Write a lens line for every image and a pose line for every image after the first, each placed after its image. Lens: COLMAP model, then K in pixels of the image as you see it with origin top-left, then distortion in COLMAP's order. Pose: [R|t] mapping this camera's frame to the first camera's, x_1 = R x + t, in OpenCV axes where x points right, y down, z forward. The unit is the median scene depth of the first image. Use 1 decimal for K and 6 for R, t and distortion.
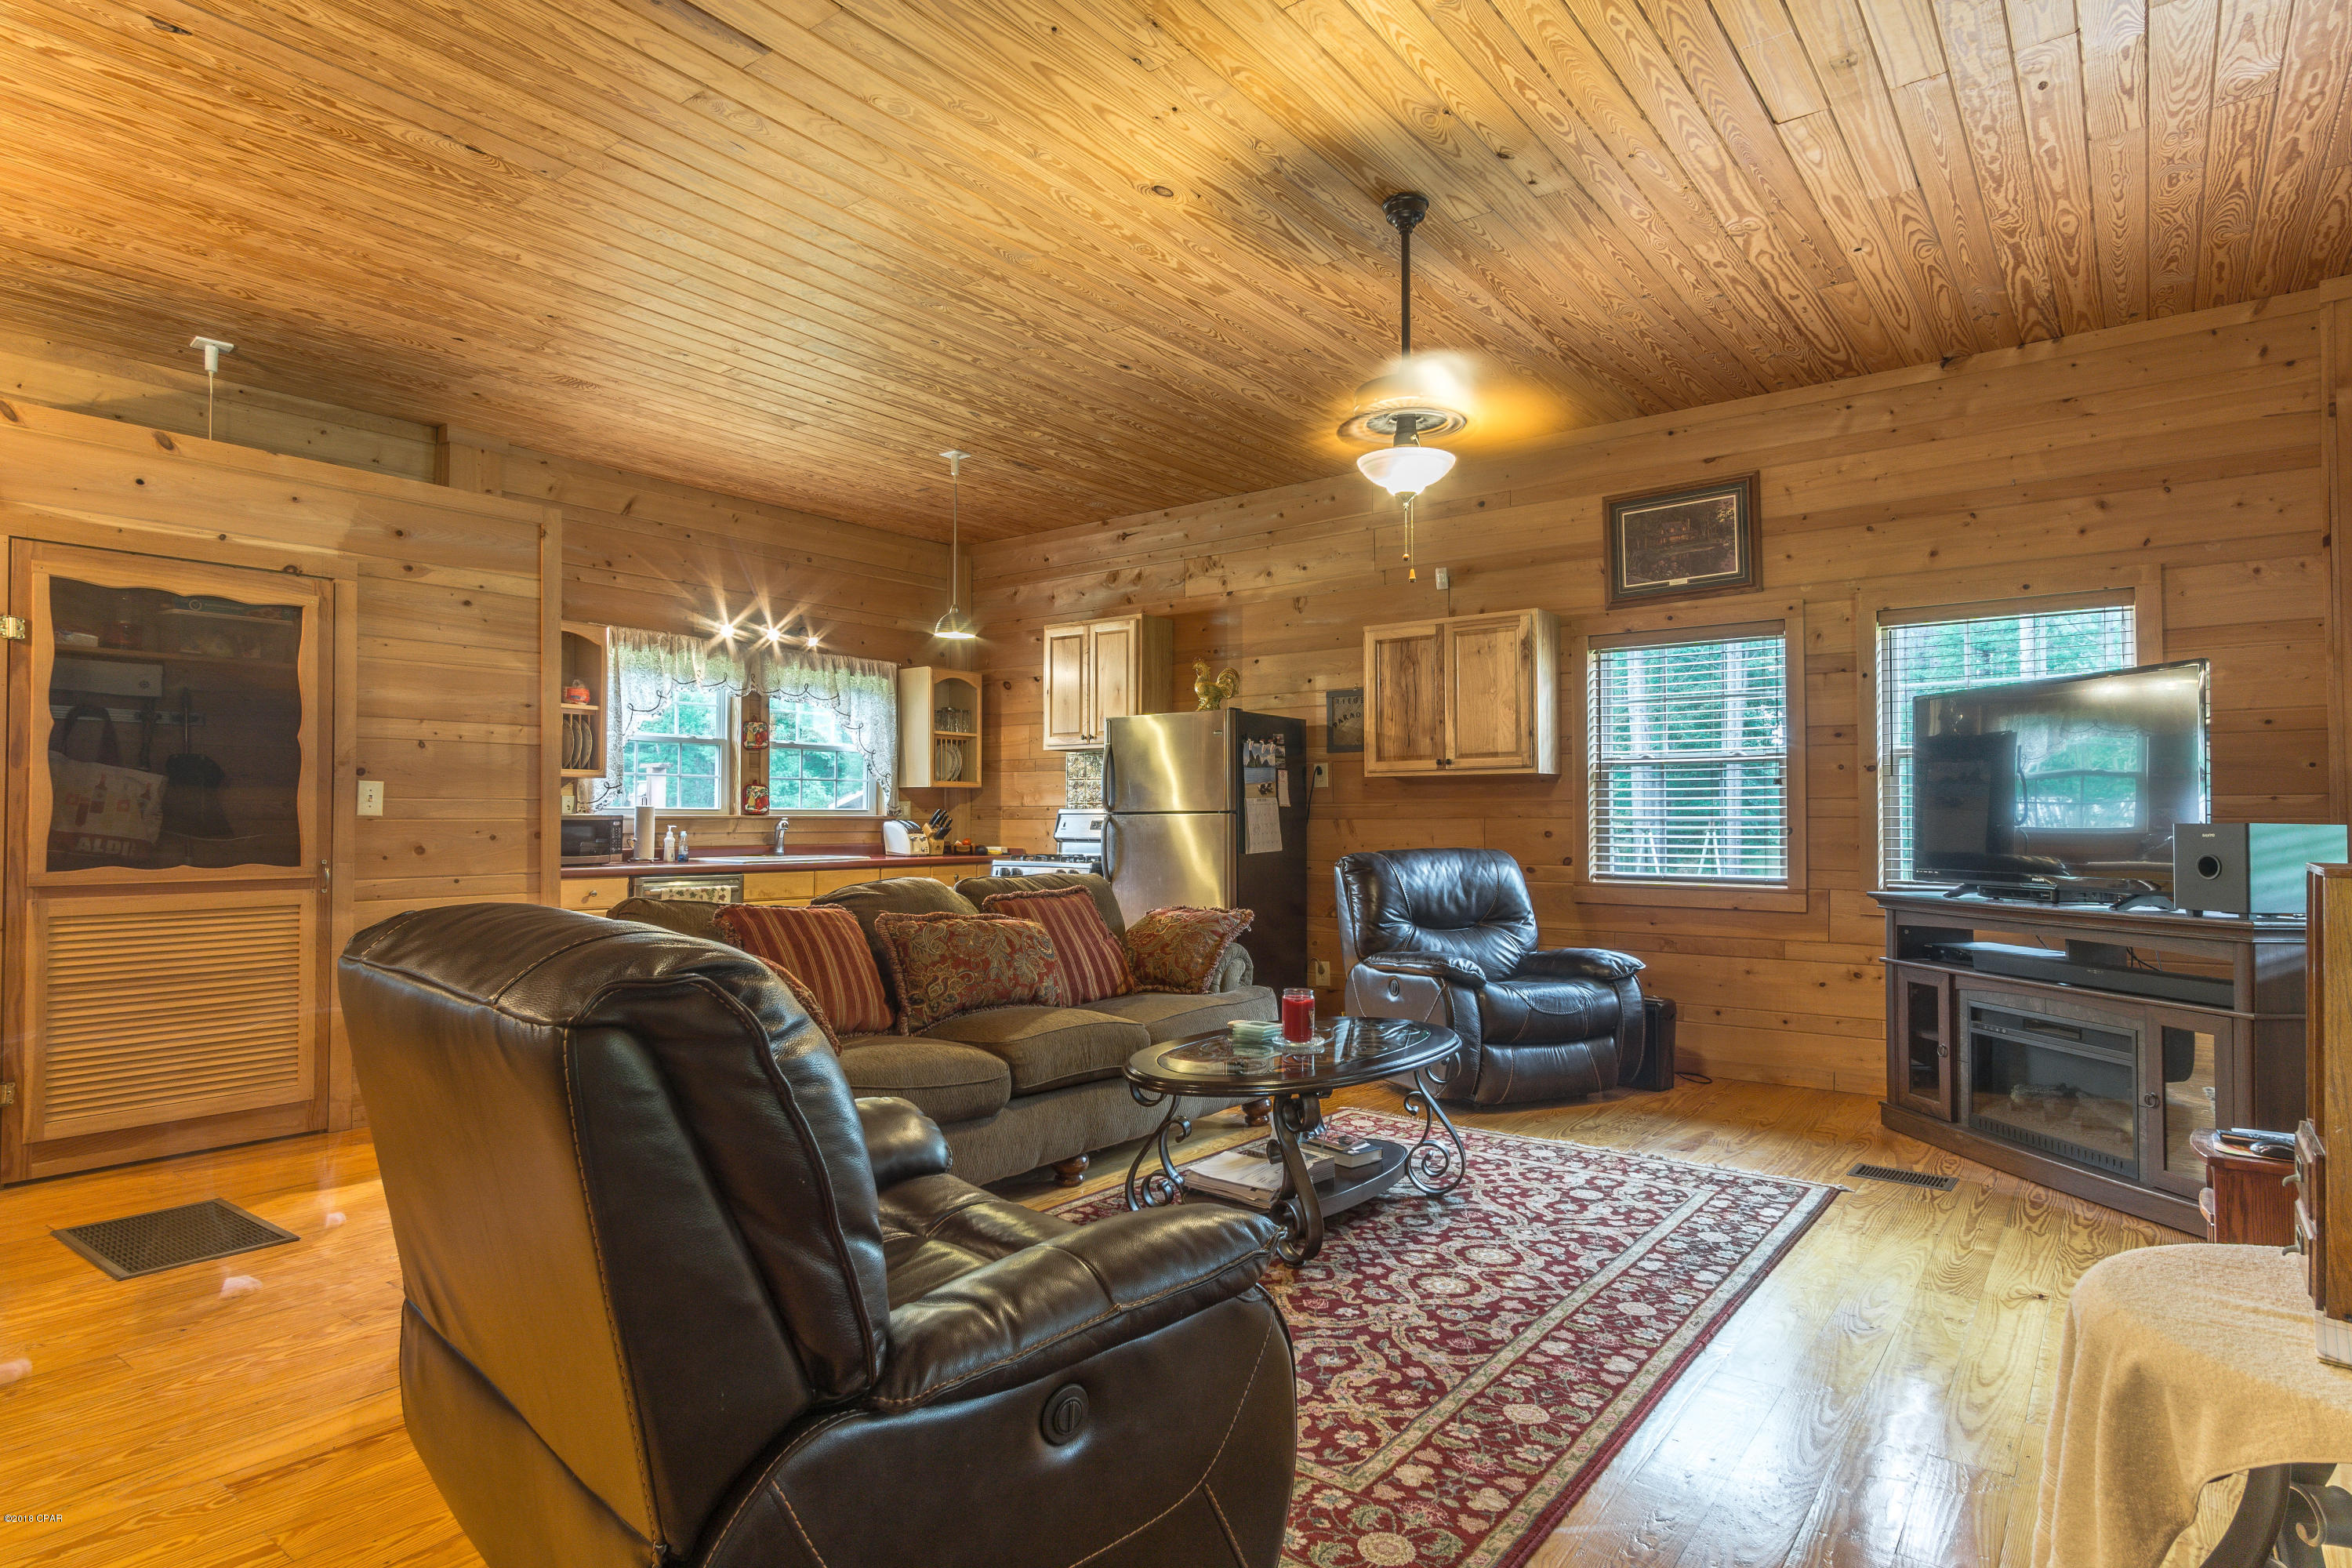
lens RADIAL K [[1277.4, 0, 1172.5], [0, 1277.4, 787.4], [0, 0, 1]] dist [0.001030, 0.001989]
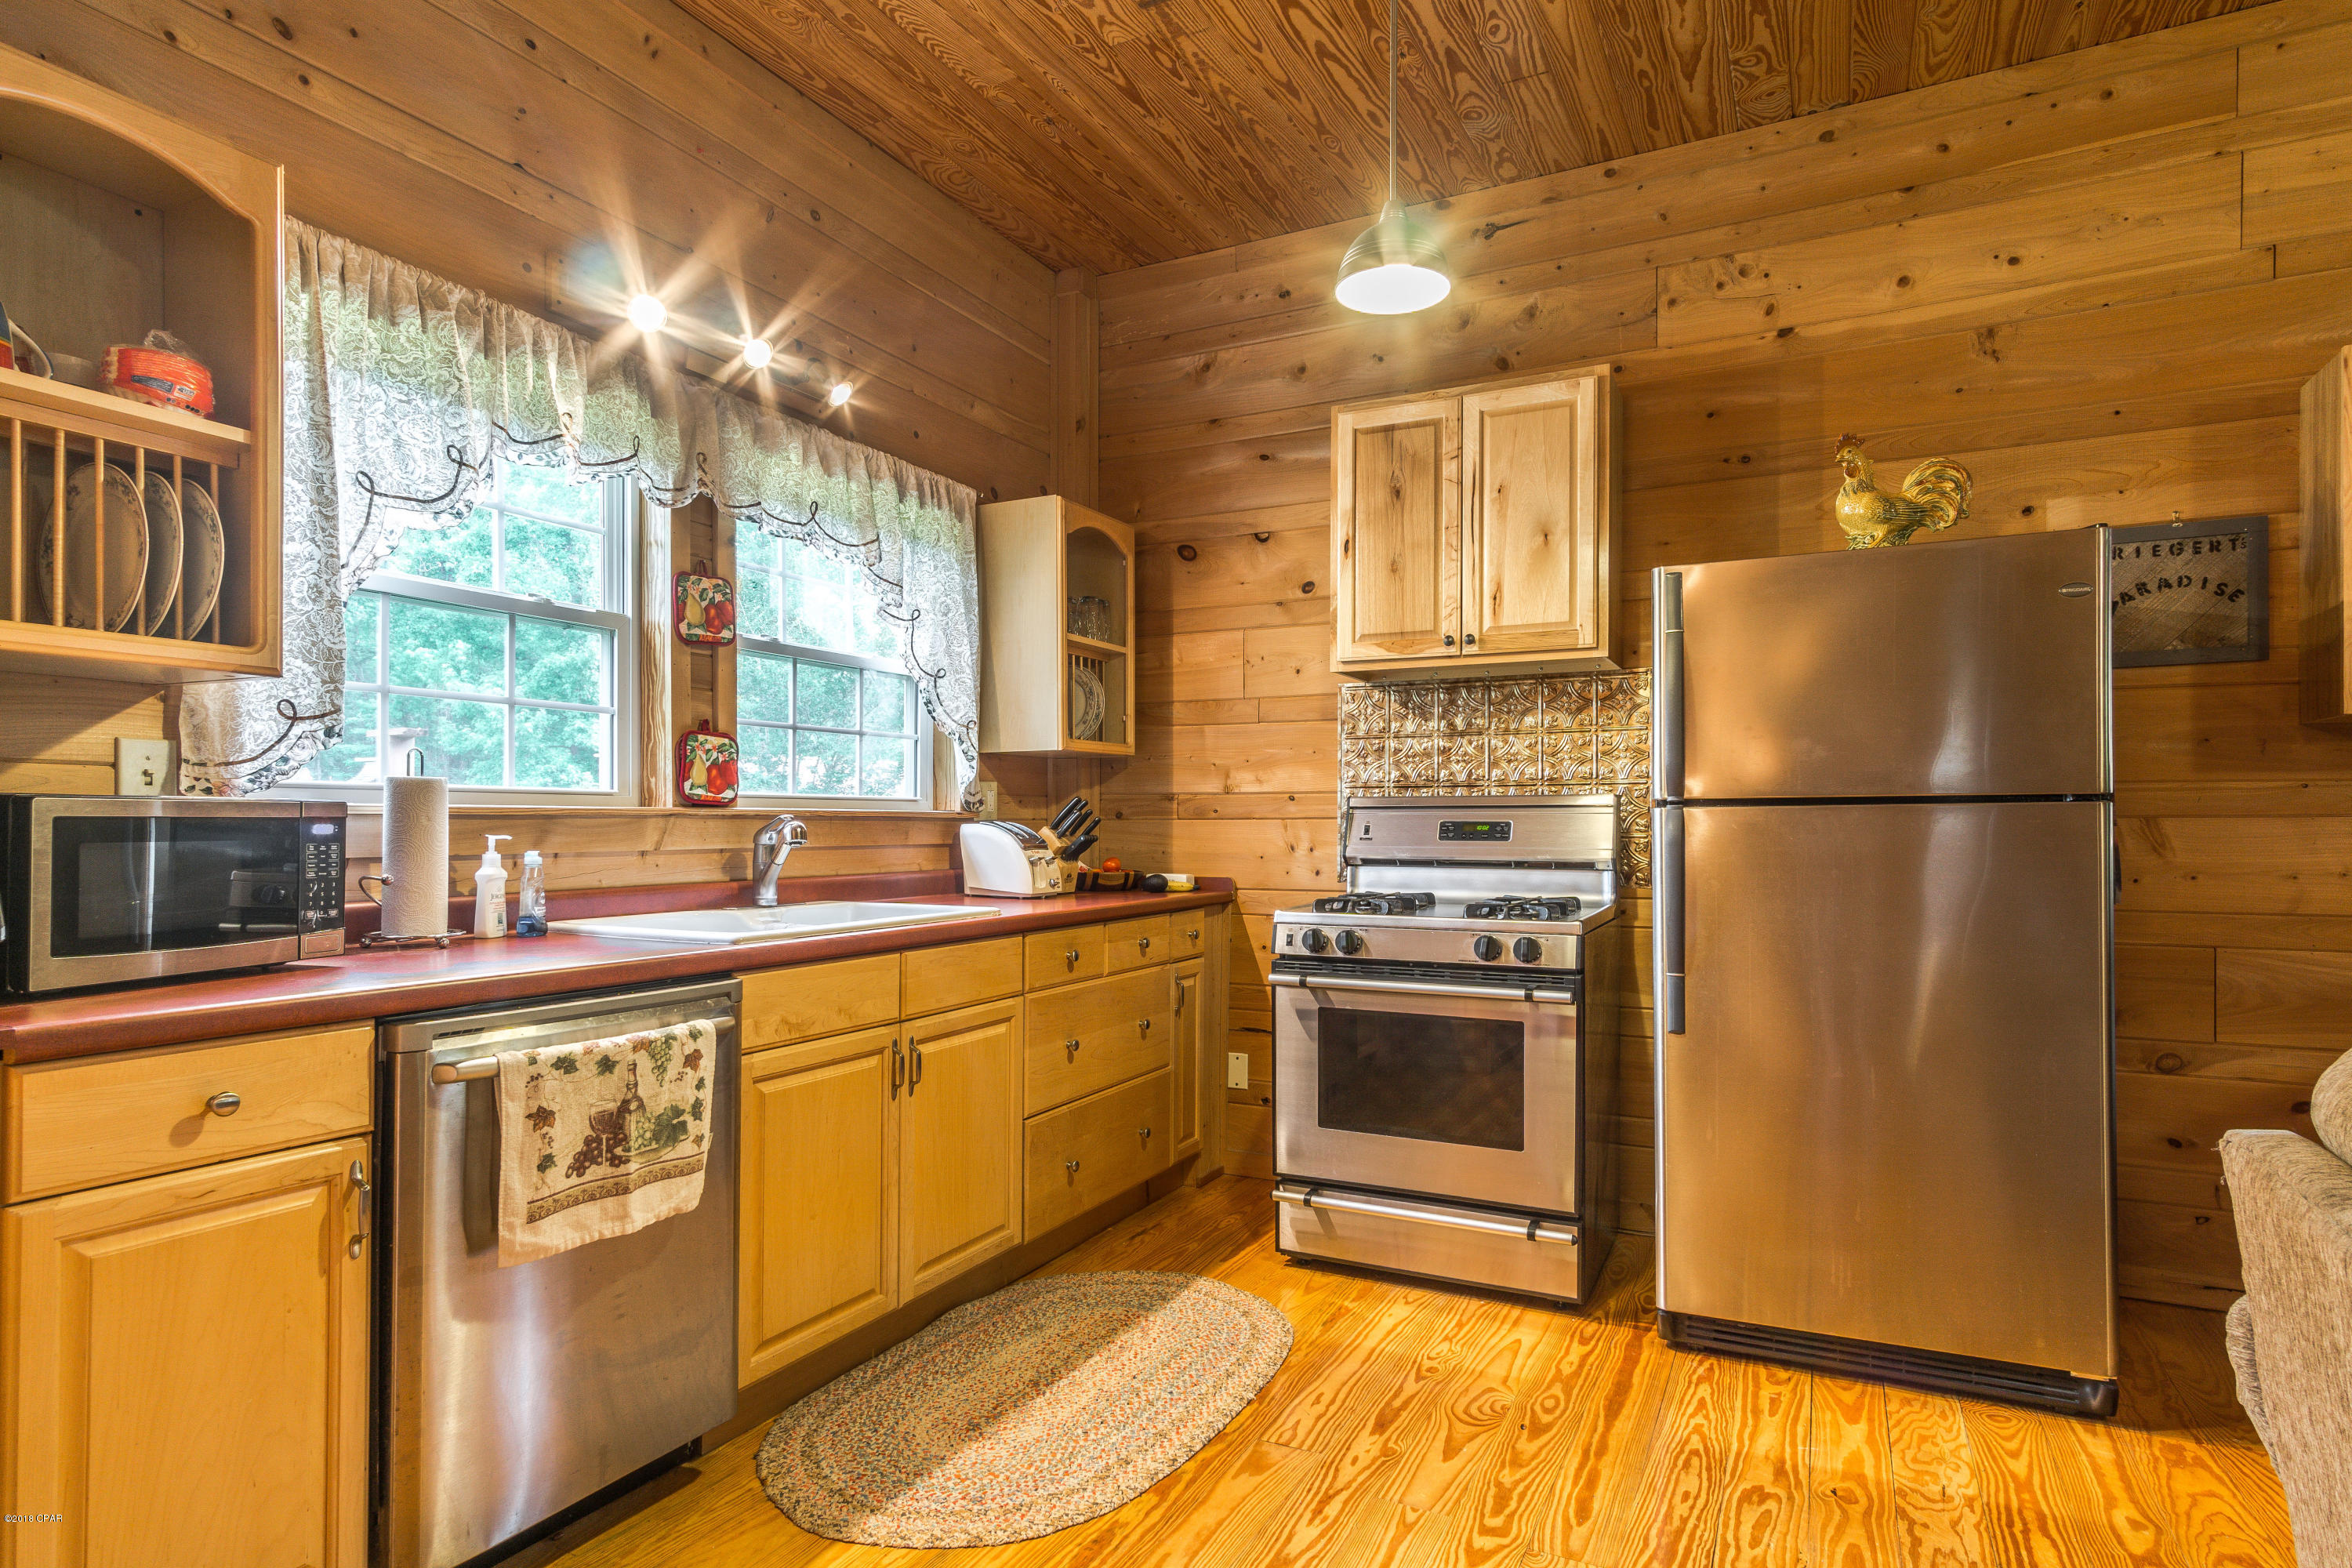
lens RADIAL K [[1277.4, 0, 1208.2], [0, 1277.4, 826.5], [0, 0, 1]] dist [0.001030, 0.001989]
pose [[0.981659, -0.001260, 0.190639, -0.249305], [-0.003960, 0.999628, 0.027000, 0.016231], [-0.190602, -0.027259, 0.981289, 0.575910]]
